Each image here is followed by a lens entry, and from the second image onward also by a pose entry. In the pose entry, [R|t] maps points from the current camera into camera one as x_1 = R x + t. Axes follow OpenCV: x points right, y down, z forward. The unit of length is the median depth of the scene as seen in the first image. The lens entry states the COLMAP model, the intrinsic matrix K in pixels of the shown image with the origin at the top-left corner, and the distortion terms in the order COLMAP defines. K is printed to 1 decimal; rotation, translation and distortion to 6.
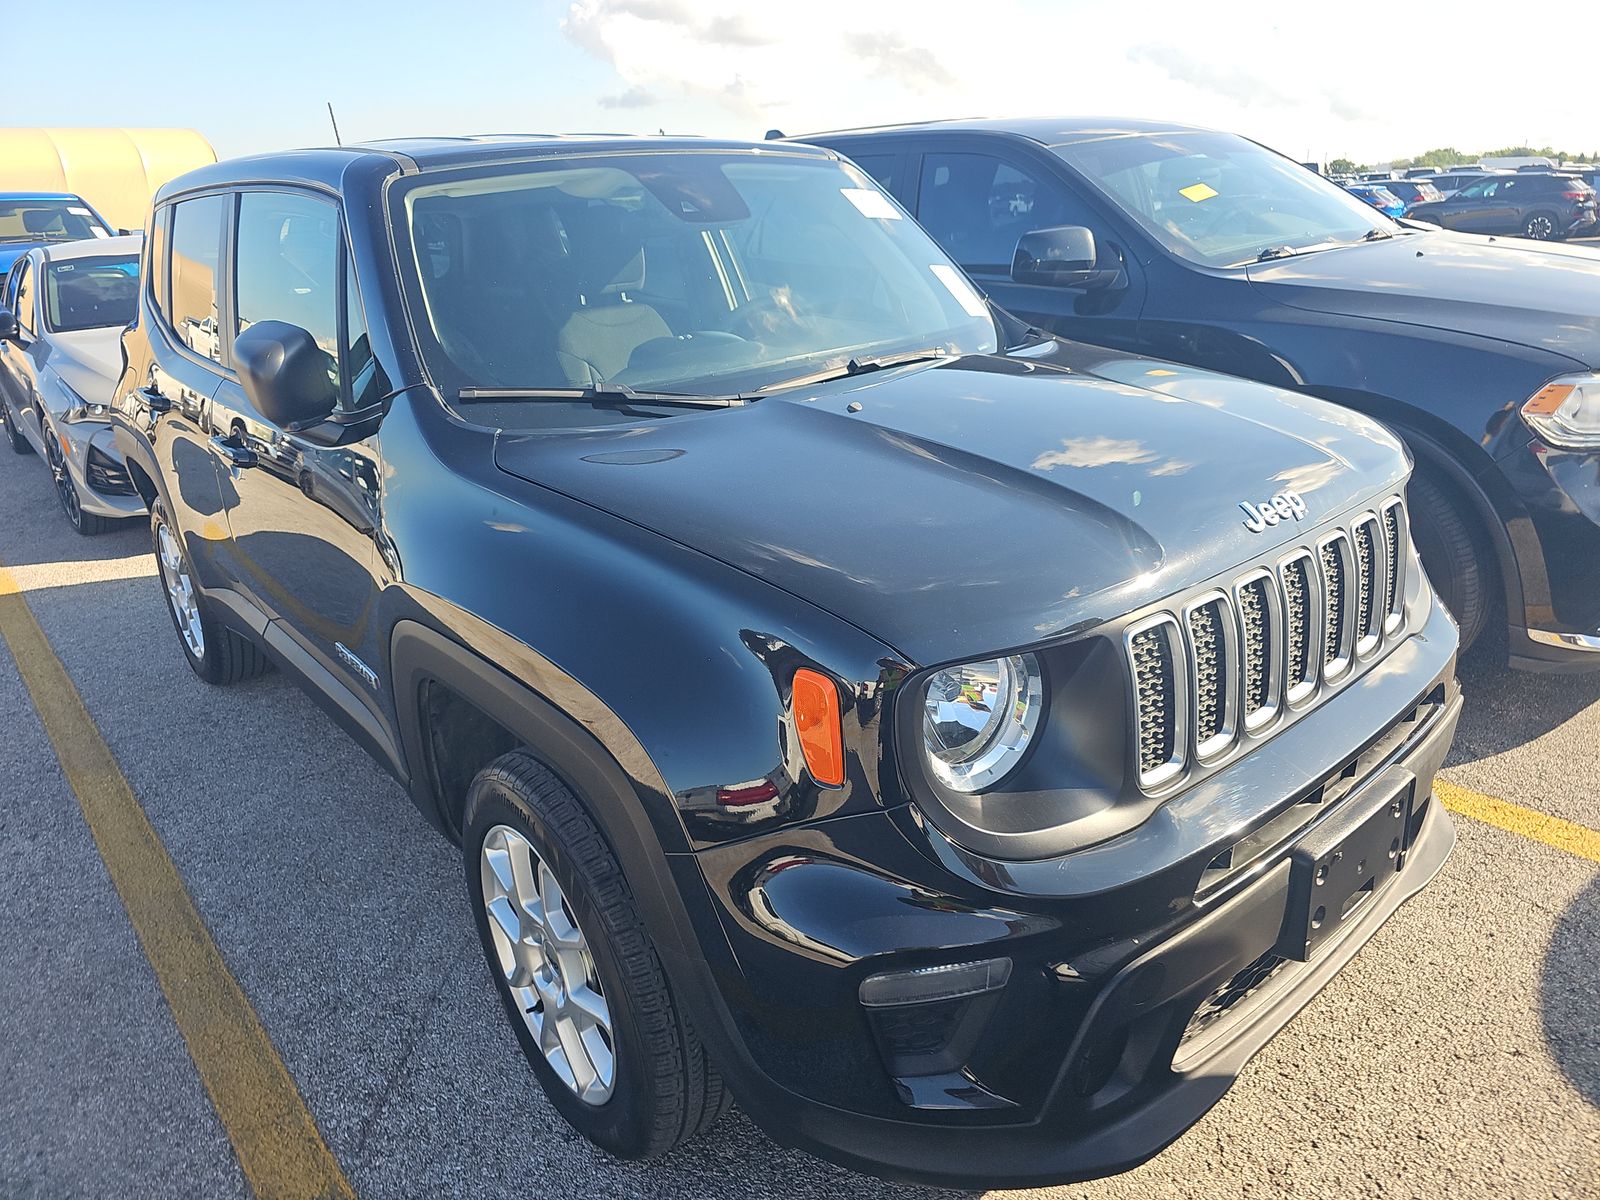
lens RADIAL K [[1064.4, 0, 789.8], [0, 1064.4, 573.0], [0, 0, 1]] dist [0.056322, -0.059054]
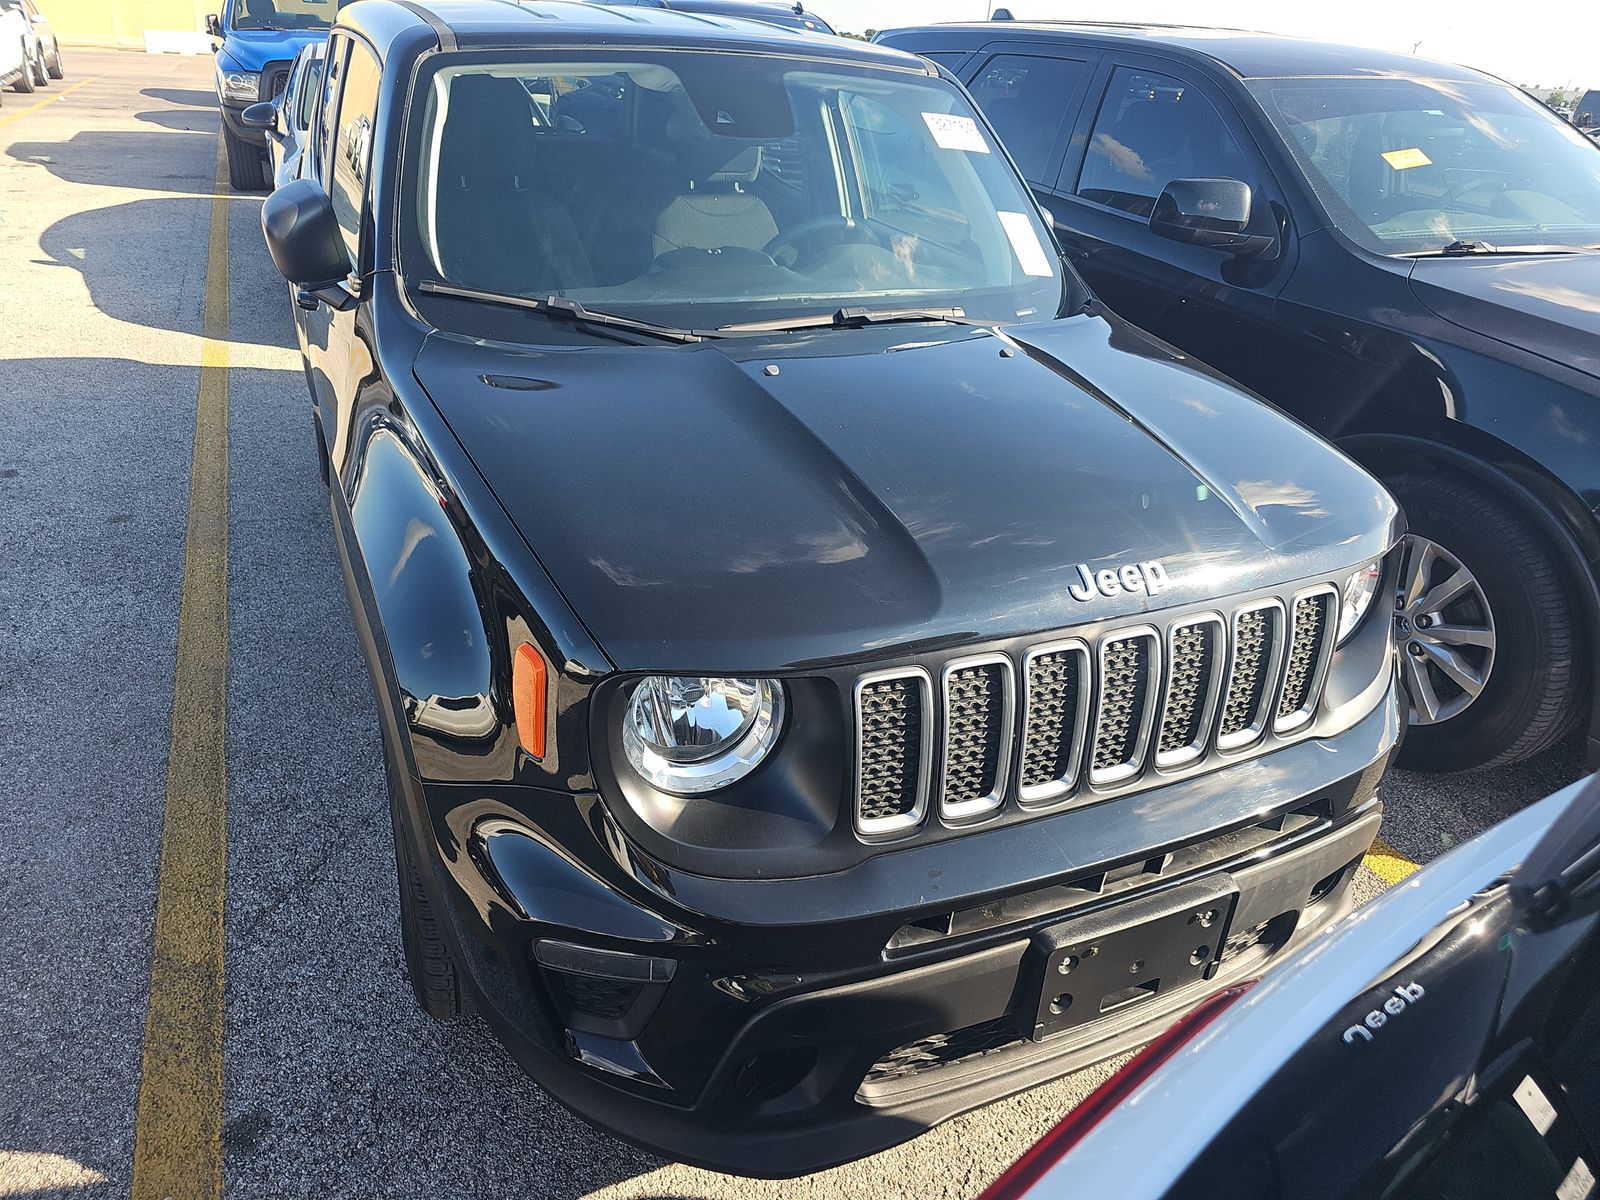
lens RADIAL K [[1071.3, 0, 799.7], [0, 1071.3, 576.4], [0, 0, 1]] dist [0.022937, -0.003899]
pose [[0.955374, 0.220011, -0.197117, 0.271514], [-0.194094, 0.970567, 0.142570, -0.101039], [0.222682, -0.097948, 0.969958, 0.042760]]
